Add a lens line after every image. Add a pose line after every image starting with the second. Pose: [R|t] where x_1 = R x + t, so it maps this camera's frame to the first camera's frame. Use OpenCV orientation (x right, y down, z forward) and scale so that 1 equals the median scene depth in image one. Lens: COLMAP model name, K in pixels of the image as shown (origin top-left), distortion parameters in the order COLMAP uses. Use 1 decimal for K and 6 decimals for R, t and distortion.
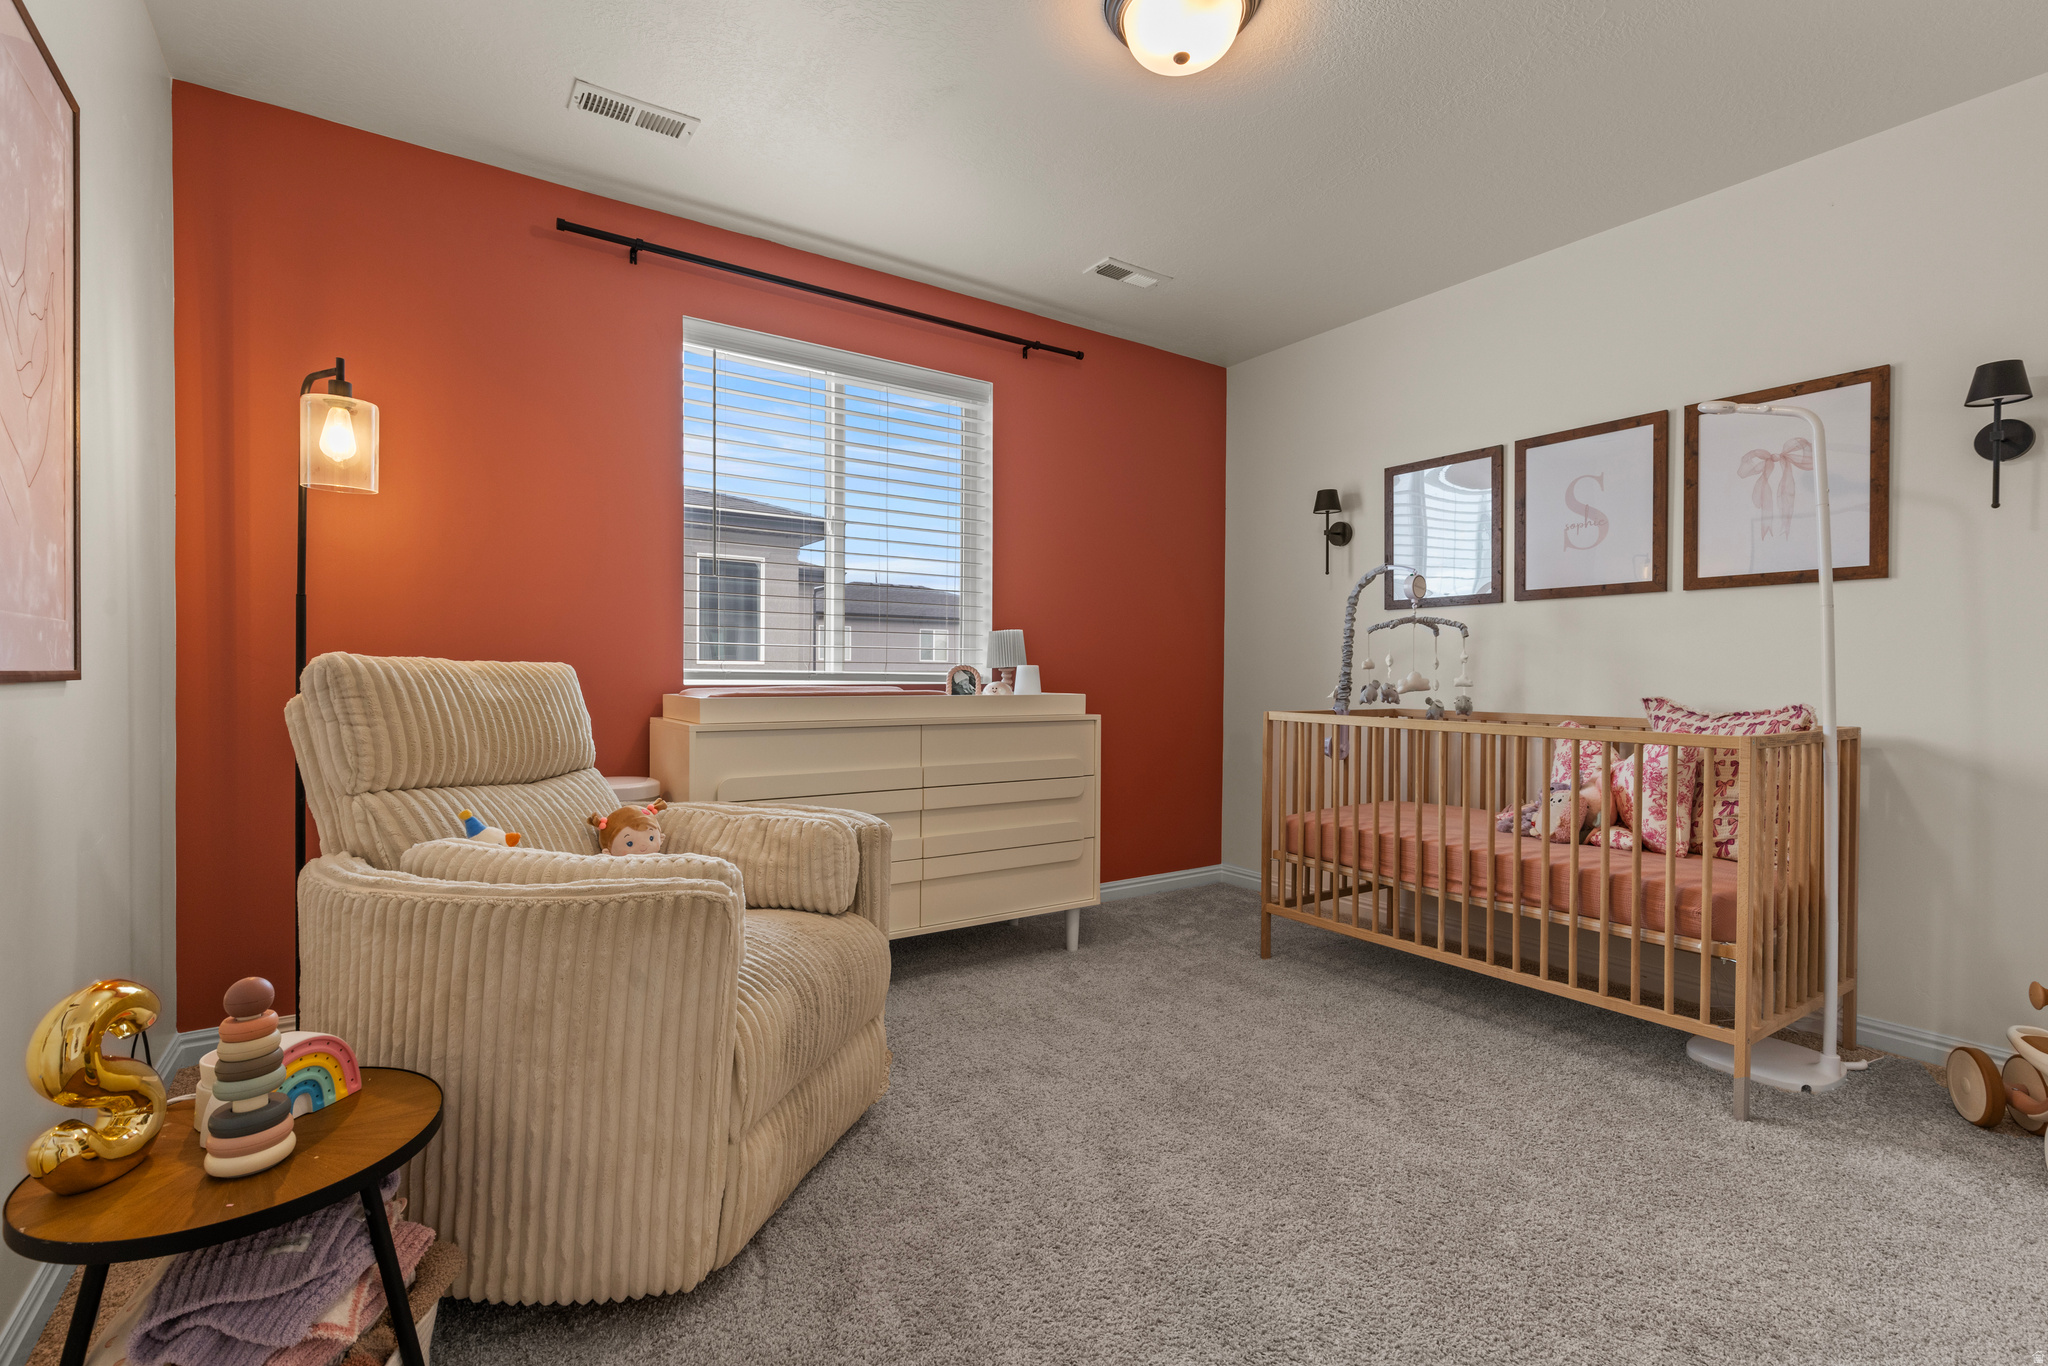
lens RADIAL K [[919.6, 0, 1009.7], [0, 919.6, 687.4], [0, 0, 1]] dist [0.002840, 0.000215]
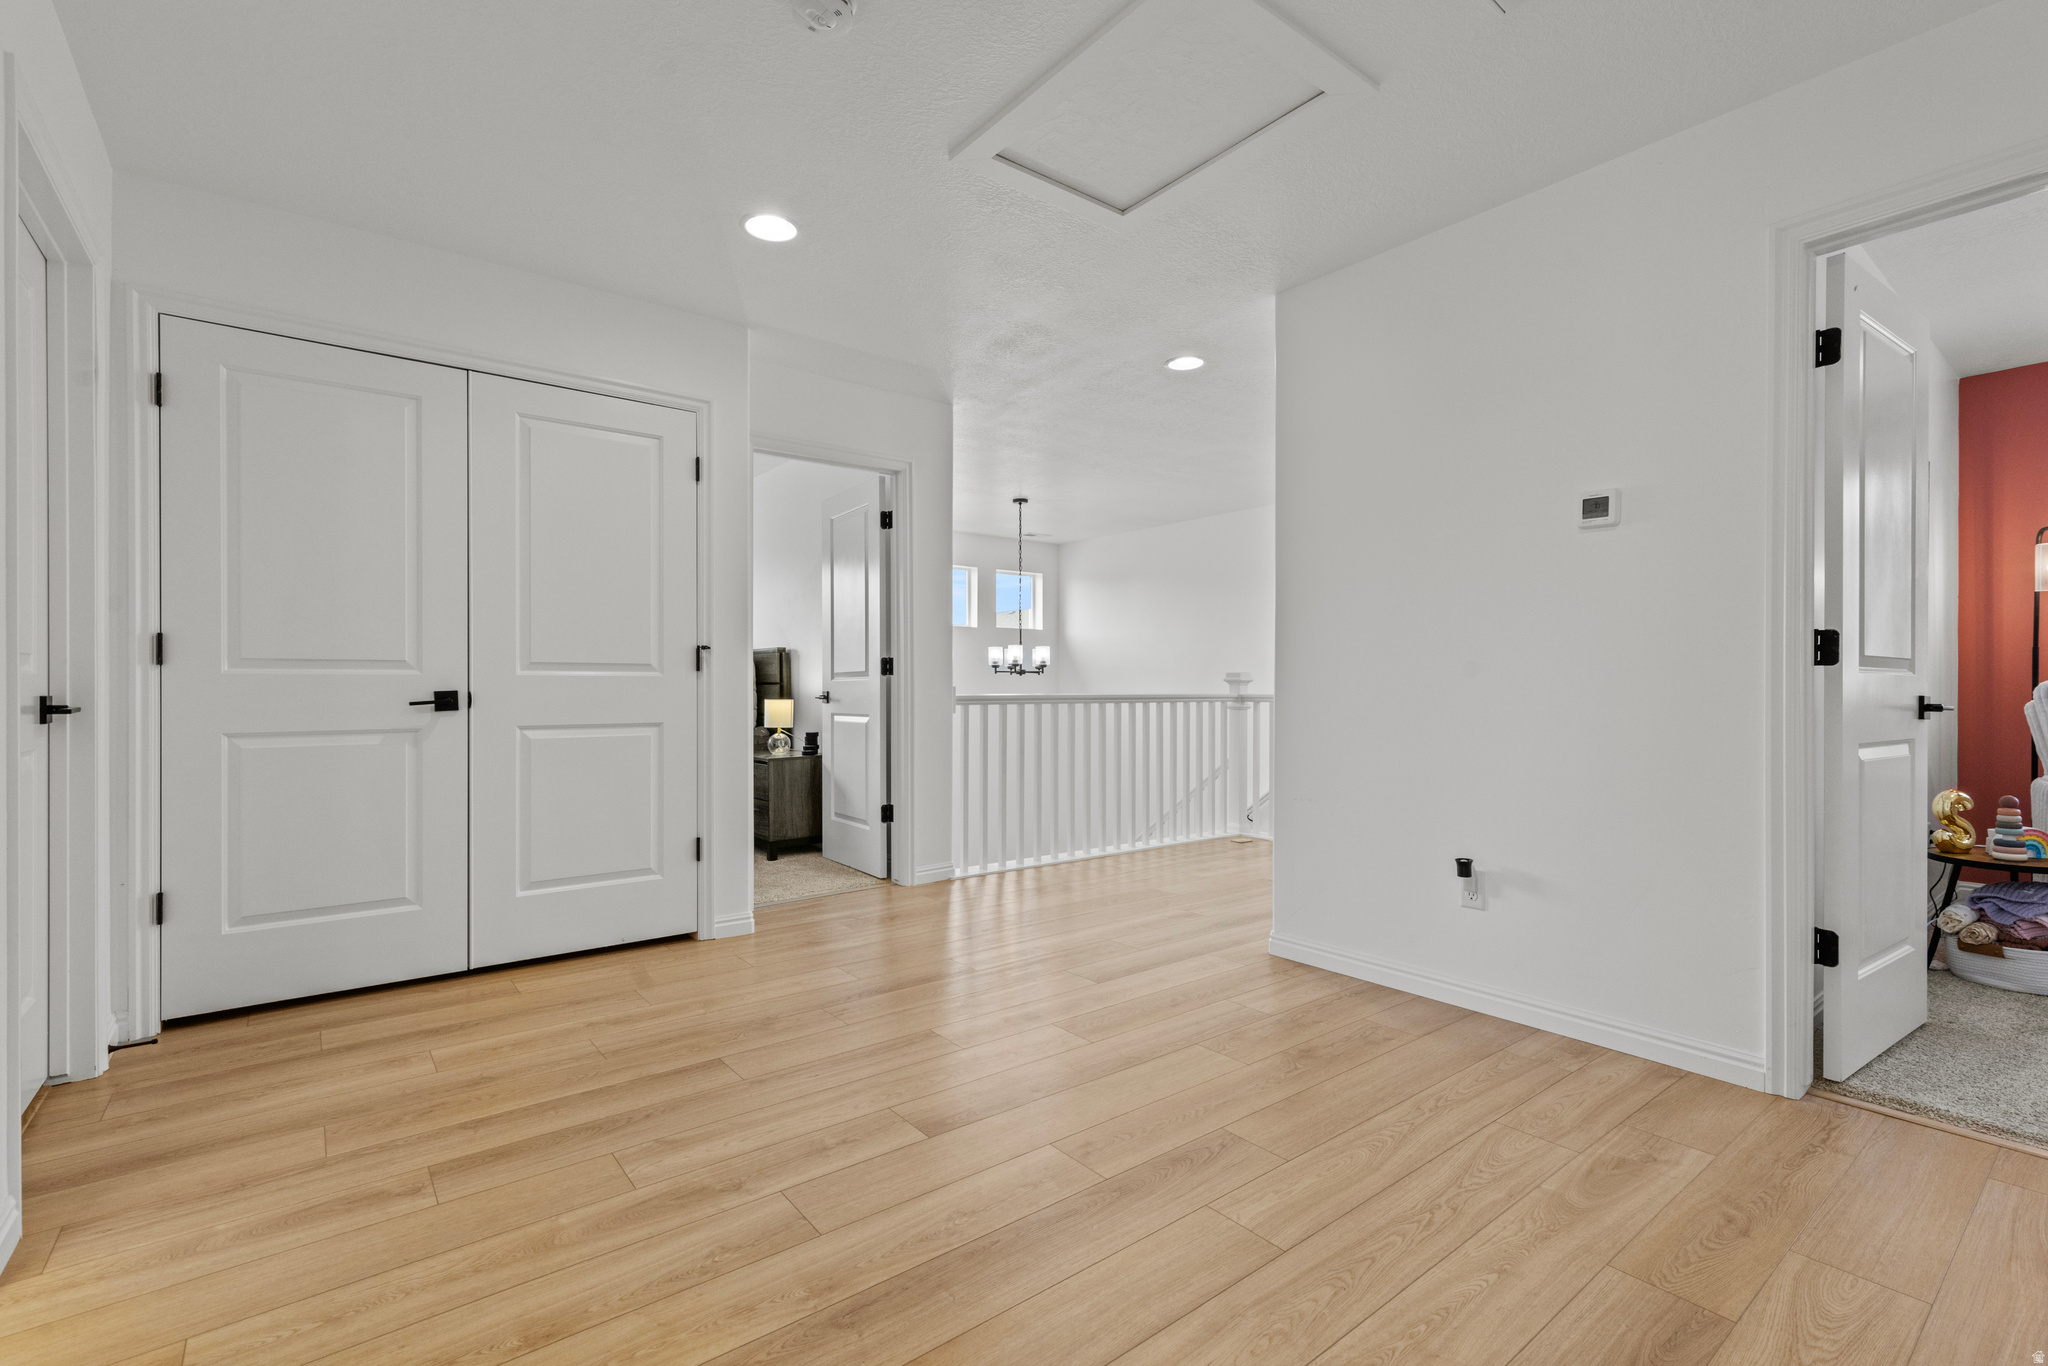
lens RADIAL K [[919.6, 0, 1009.7], [0, 919.6, 687.4], [0, 0, 1]] dist [0.002840, 0.000215]
pose [[0.061718, -0.005178, -0.998080, 1.184118], [-0.001806, 0.999984, -0.005300, -0.006630], [0.998092, 0.002130, 0.061708, -1.456180]]
